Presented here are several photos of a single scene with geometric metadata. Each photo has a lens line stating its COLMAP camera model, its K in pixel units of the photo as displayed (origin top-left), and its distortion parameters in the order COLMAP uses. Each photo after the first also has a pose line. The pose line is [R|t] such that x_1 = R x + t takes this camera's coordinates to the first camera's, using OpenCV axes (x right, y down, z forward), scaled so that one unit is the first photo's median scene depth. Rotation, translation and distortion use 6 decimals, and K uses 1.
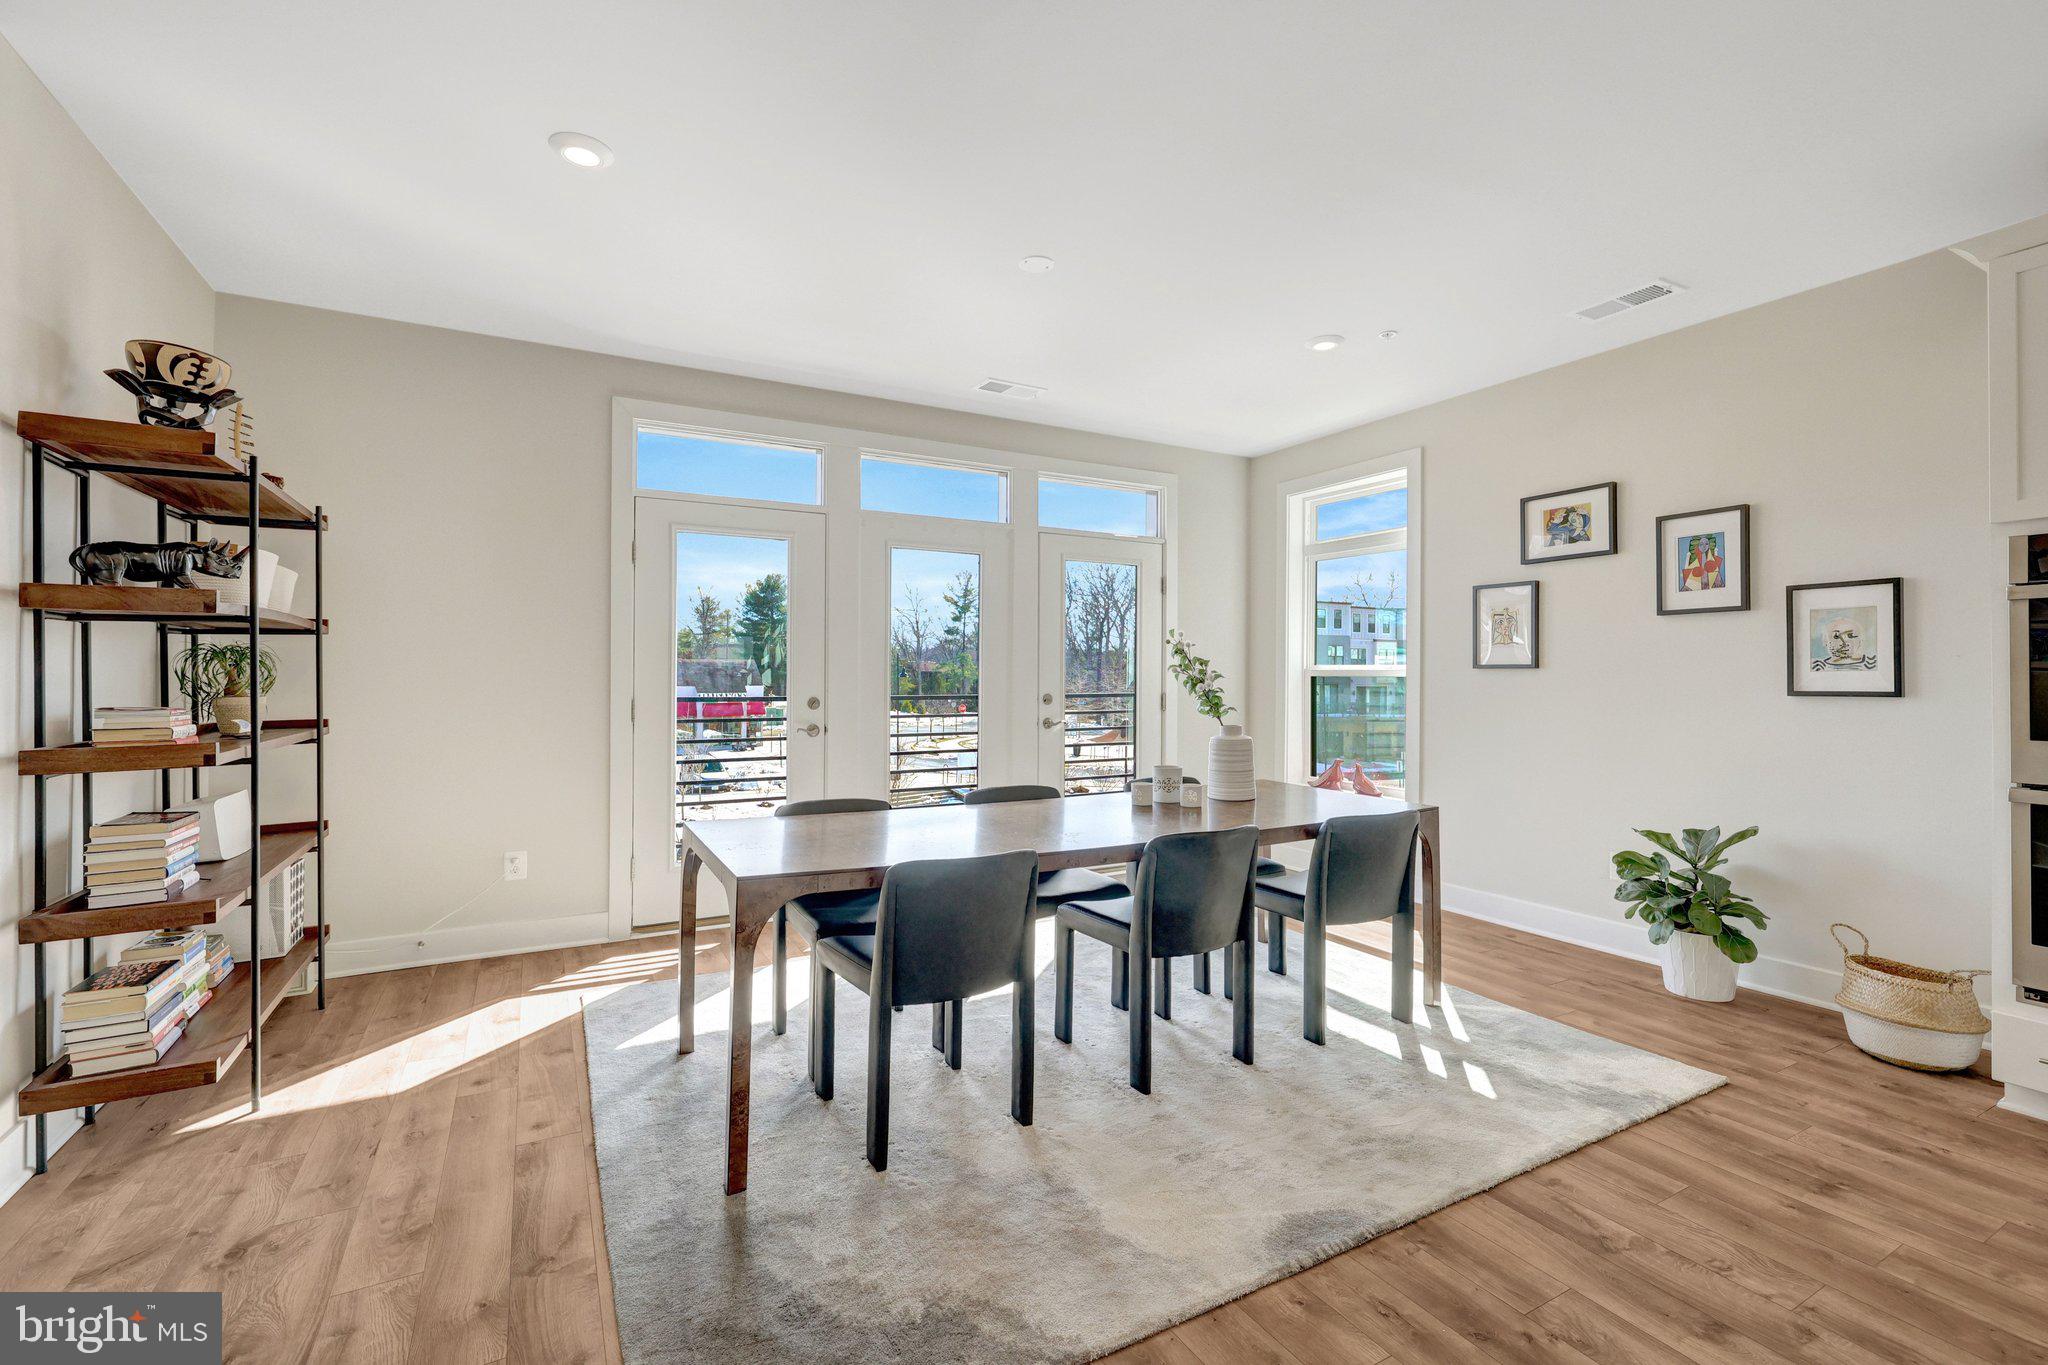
lens RADIAL K [[888.5, 0, 1015.6], [0, 888.5, 663.7], [0, 0, 1]] dist [0.003826, -0.000683]
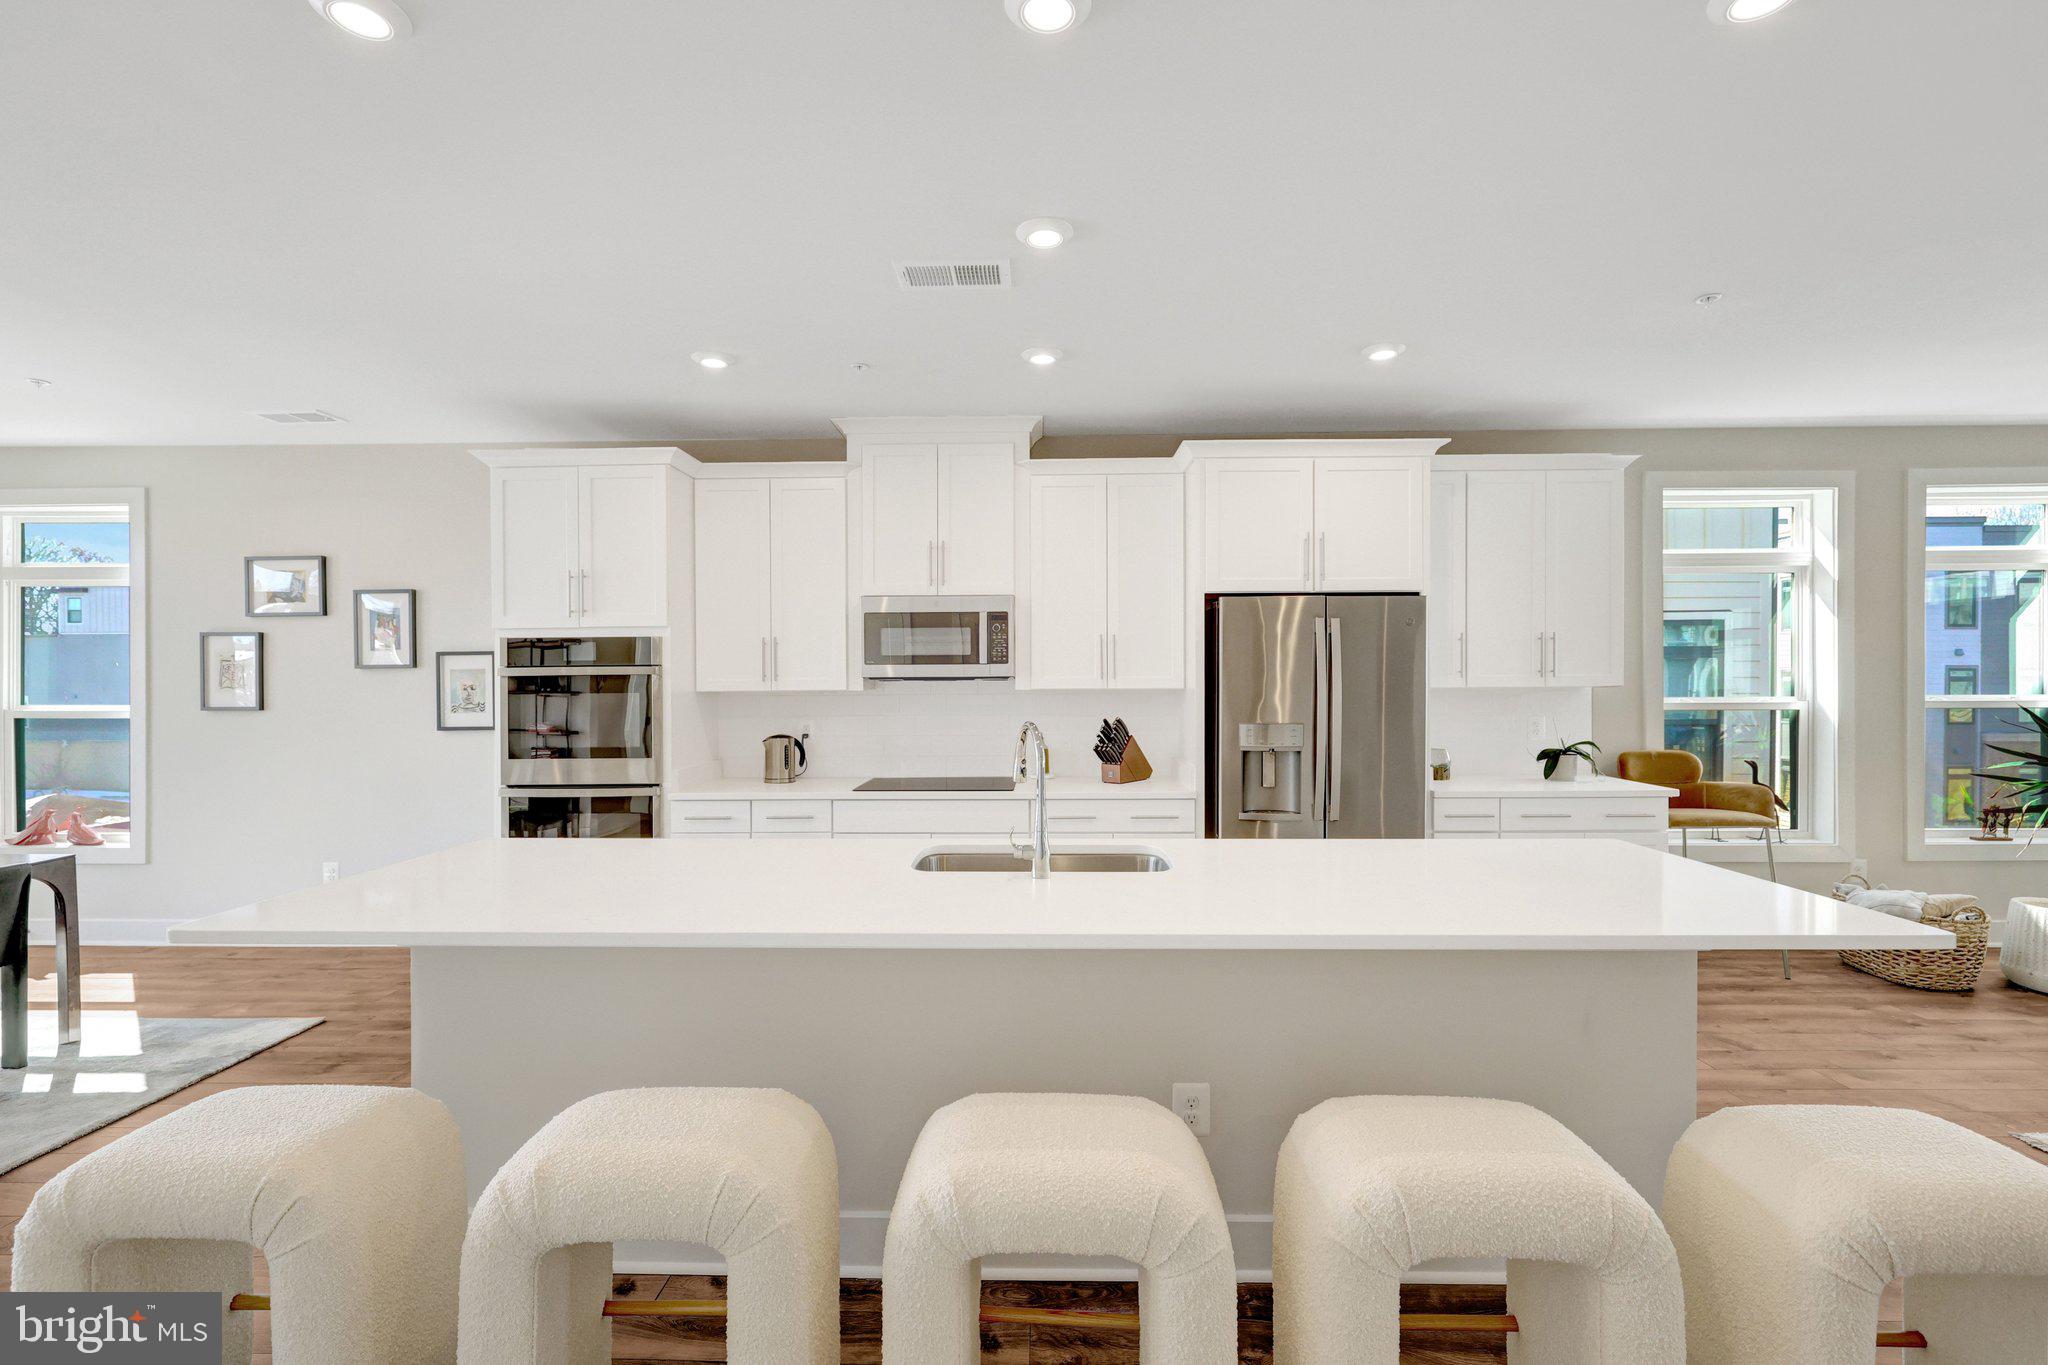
lens RADIAL K [[888.5, 0, 1024.7], [0, 888.5, 684.8], [0, 0, 1]] dist [0.003826, -0.000683]
pose [[0.499600, -0.009495, 0.866204, 0.115379], [-0.004567, 0.999897, 0.013595, -0.057511], [-0.866244, -0.010748, 0.499506, -0.482738]]
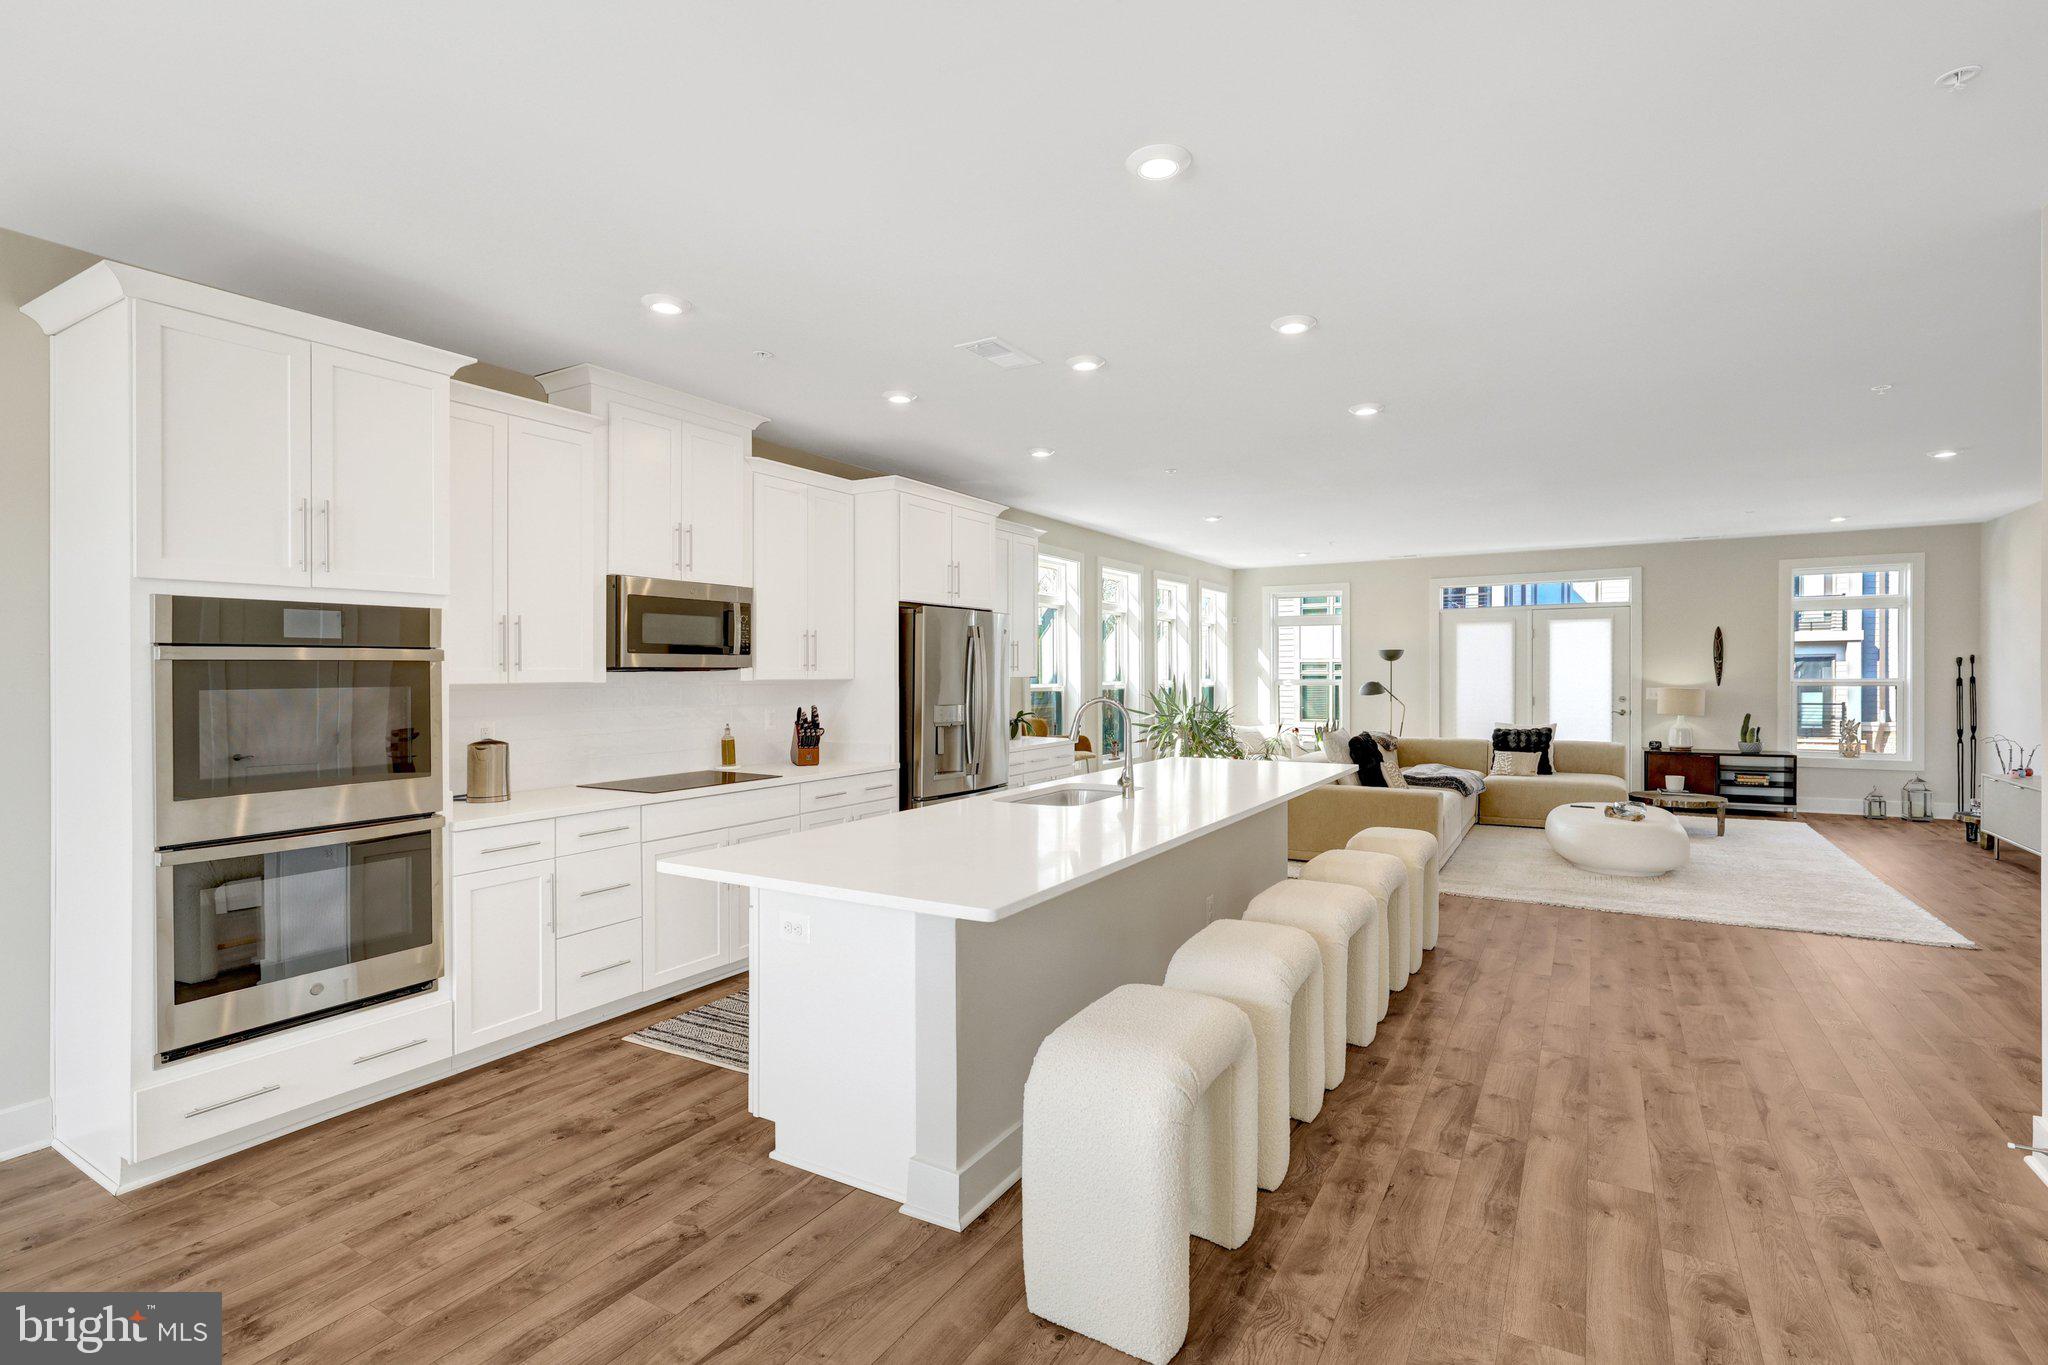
lens RADIAL K [[956.8, 0, 1024.6], [0, 956.8, 668.1], [0, 0, 1]] dist [-0.006262, 0.001079]
pose [[-0.512599, 0.005007, 0.858614, -0.184841], [-0.006338, 0.999934, -0.009615, -0.040624], [-0.858605, -0.010370, -0.512533, 0.513005]]
